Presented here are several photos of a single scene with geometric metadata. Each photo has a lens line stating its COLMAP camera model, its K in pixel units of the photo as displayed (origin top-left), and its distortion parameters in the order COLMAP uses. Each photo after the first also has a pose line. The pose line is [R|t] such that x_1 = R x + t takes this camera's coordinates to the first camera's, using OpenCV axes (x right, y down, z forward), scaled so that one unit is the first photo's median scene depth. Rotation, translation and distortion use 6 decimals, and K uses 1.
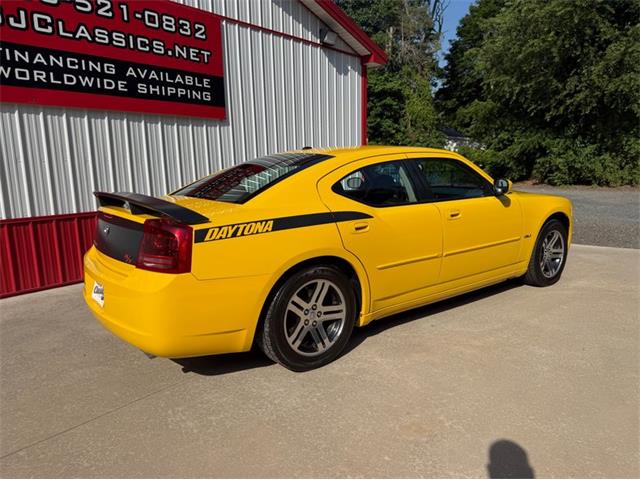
lens RADIAL K [[456.5, 0, 320.1], [0, 456.5, 239.7], [0, 0, 1]] dist [0.025023, -0.032965]
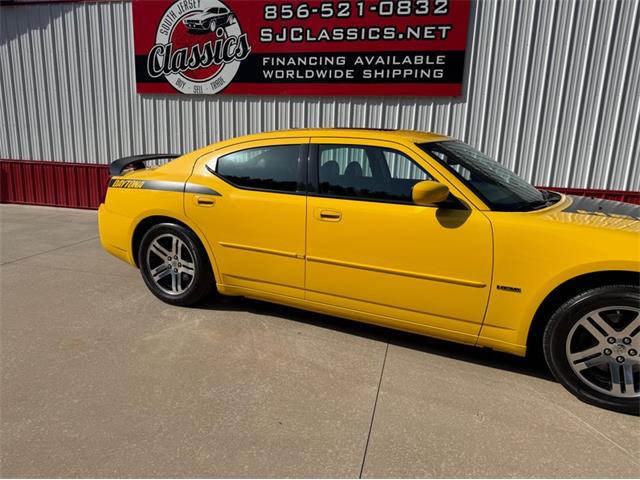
lens RADIAL K [[460.1, 0, 318.7], [0, 460.1, 241.9], [0, 0, 1]] dist [0.029830, -0.045791]
pose [[0.436346, 0.231766, -0.869418, 0.690699], [-0.183865, 0.968835, 0.165990, -0.097269], [0.880793, 0.087427, 0.465361, 0.413364]]
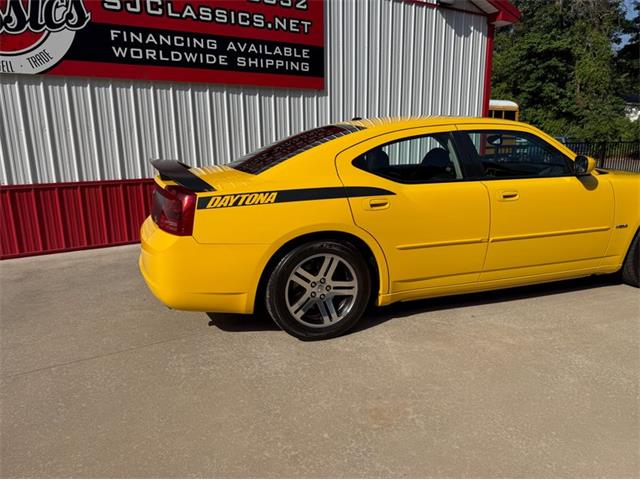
lens RADIAL K [[456.5, 0, 318.0], [0, 456.5, 241.0], [0, 0, 1]] dist [0.025023, -0.032965]
pose [[0.946048, 0.084074, -0.312928, 0.156769], [-0.062832, 0.995020, 0.077376, -0.009010], [0.317875, -0.053540, 0.946620, 0.026273]]
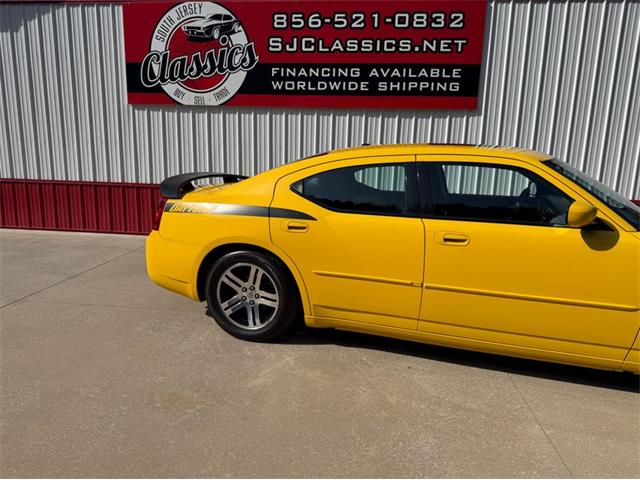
lens RADIAL K [[456.5, 0, 317.6], [0, 456.5, 244.1], [0, 0, 1]] dist [0.025023, -0.032965]
pose [[0.555674, 0.202611, -0.806334, 0.532352], [-0.169533, 0.977087, 0.128686, -0.072662], [0.813932, 0.065193, 0.577291, 0.259303]]
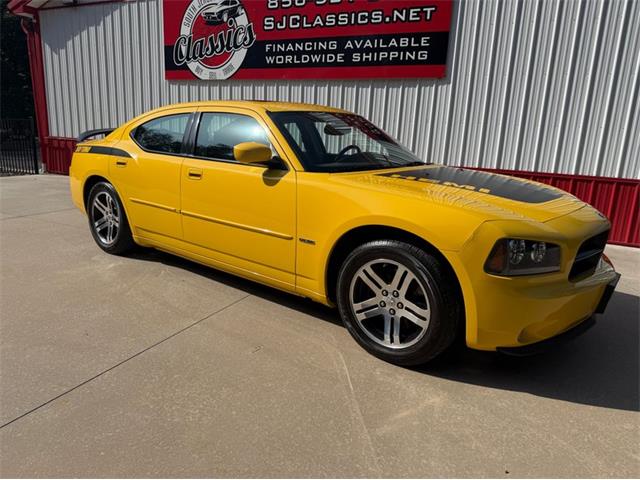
lens RADIAL K [[460.1, 0, 320.1], [0, 460.1, 236.0], [0, 0, 1]] dist [0.029830, -0.045791]
pose [[0.232113, 0.253637, -0.939038, 0.864238], [-0.201150, 0.957052, 0.208782, -0.125303], [0.951663, 0.140427, 0.273164, 0.683611]]
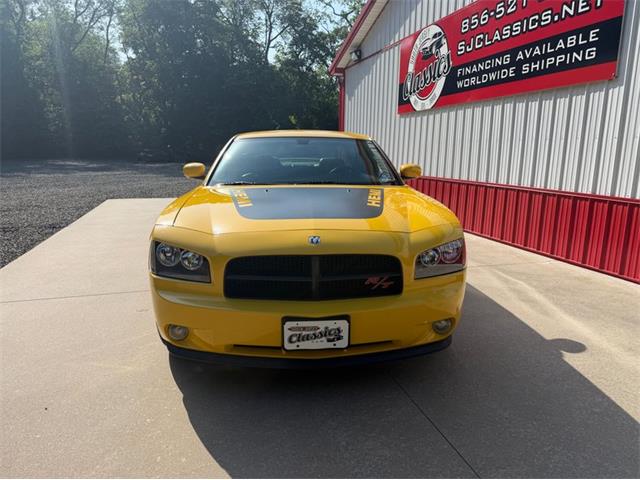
lens RADIAL K [[456.5, 0, 322.7], [0, 456.5, 239.5], [0, 0, 1]] dist [0.025023, -0.032965]
pose [[-0.558376, 0.177944, -0.810279, 0.795219], [-0.127621, 0.946673, 0.295843, -0.225152], [0.819713, 0.268601, -0.505890, 1.310385]]
